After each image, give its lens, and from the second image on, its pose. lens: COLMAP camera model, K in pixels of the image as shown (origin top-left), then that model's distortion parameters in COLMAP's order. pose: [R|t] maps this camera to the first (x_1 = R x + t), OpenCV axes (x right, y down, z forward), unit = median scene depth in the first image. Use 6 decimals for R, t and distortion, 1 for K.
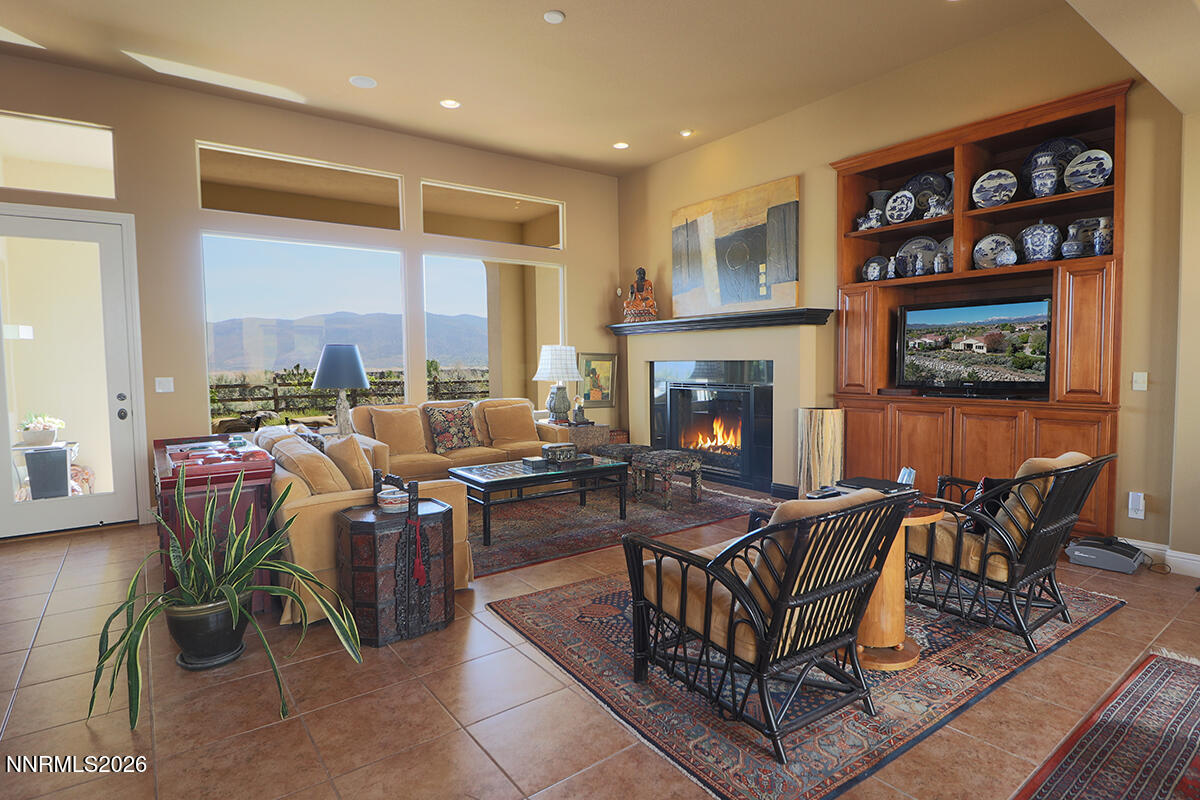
lens RADIAL K [[620.9, 0, 601.1], [0, 620.9, 396.2], [0, 0, 1]] dist [0.000321, -0.013963]
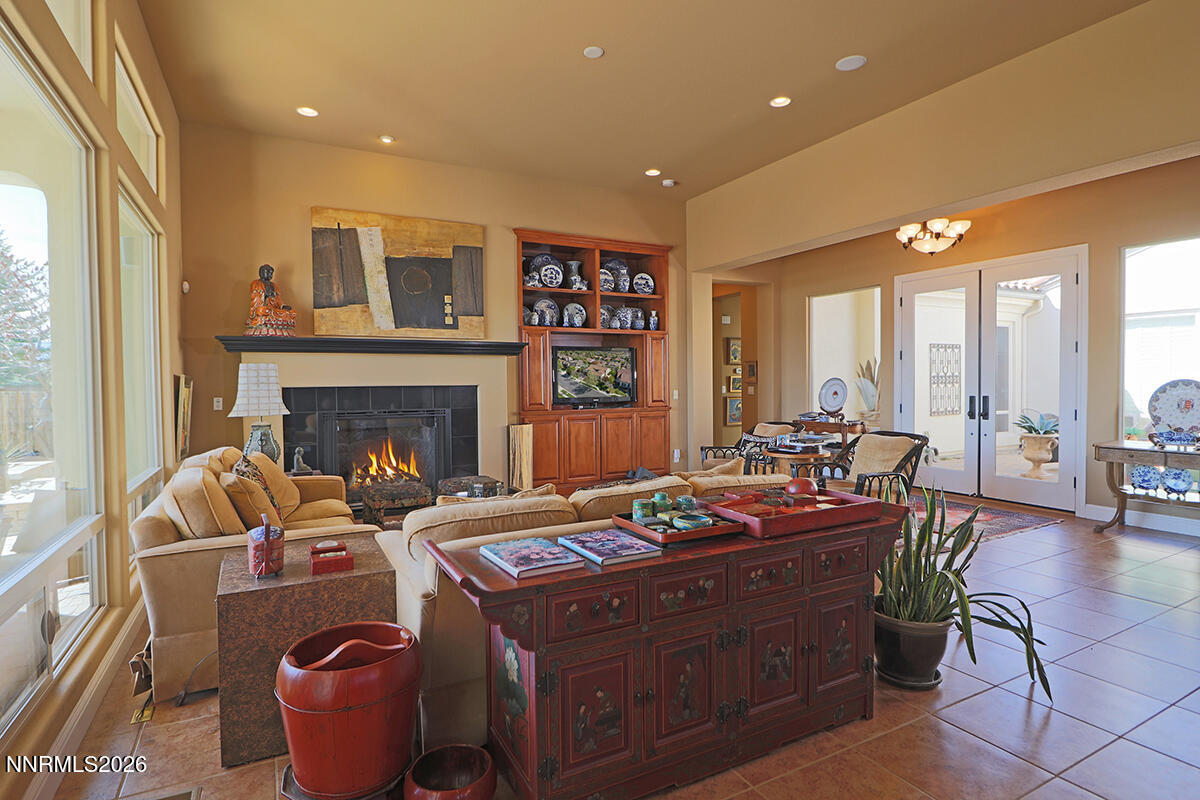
lens RADIAL K [[620.9, 0, 601.1], [0, 620.9, 396.2], [0, 0, 1]] dist [0.000321, -0.013963]
pose [[0.150506, -0.010002, 0.988558, -0.860509], [0.066522, 0.997785, -0.000032, -0.025611], [-0.986368, 0.065766, 0.150838, 0.673383]]
